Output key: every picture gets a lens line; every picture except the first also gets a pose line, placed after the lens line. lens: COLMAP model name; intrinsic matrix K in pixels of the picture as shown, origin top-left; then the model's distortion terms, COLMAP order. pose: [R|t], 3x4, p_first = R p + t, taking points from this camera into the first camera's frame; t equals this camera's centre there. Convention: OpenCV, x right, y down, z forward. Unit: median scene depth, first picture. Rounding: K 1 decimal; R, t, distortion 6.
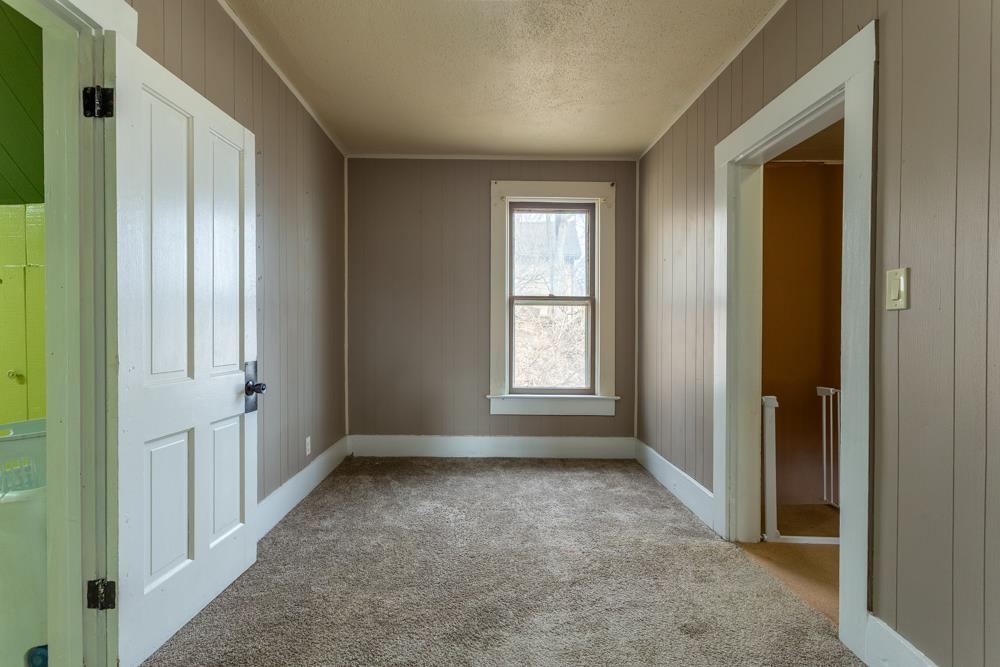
lens RADIAL K [[474.9, 0, 503.4], [0, 474.9, 330.8], [0, 0, 1]] dist [-0.000198, 0.000252]
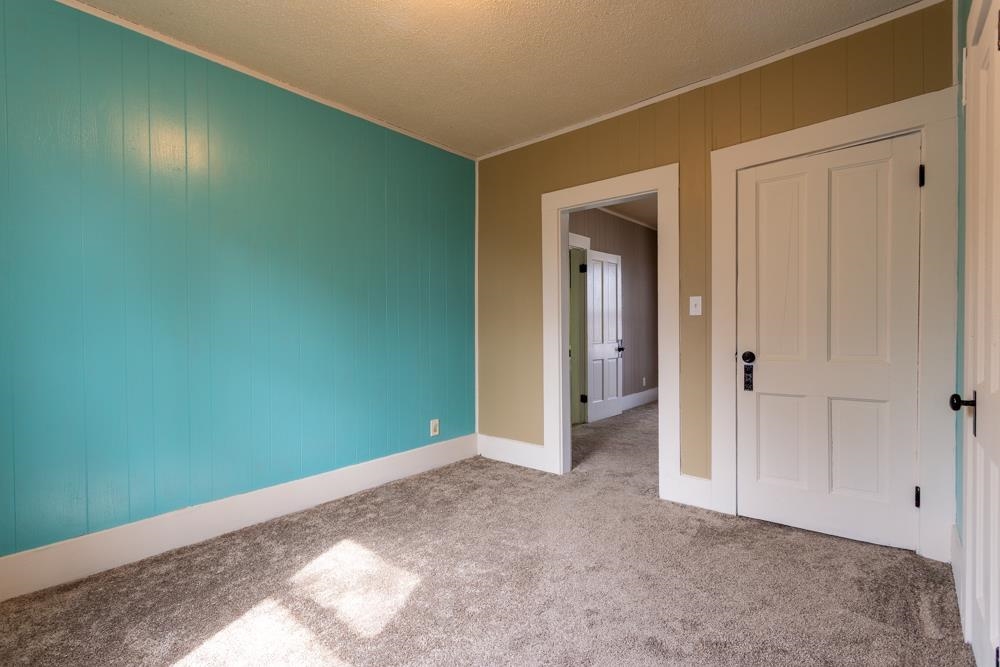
lens RADIAL K [[474.9, 0, 502.3], [0, 474.9, 332.5], [0, 0, 1]] dist [-0.000198, 0.000252]
pose [[0.745148, -0.003666, -0.666889, 0.827607], [0.007159, 0.999971, 0.002502, 0.013394], [0.666861, -0.006639, 0.745153, -1.562997]]
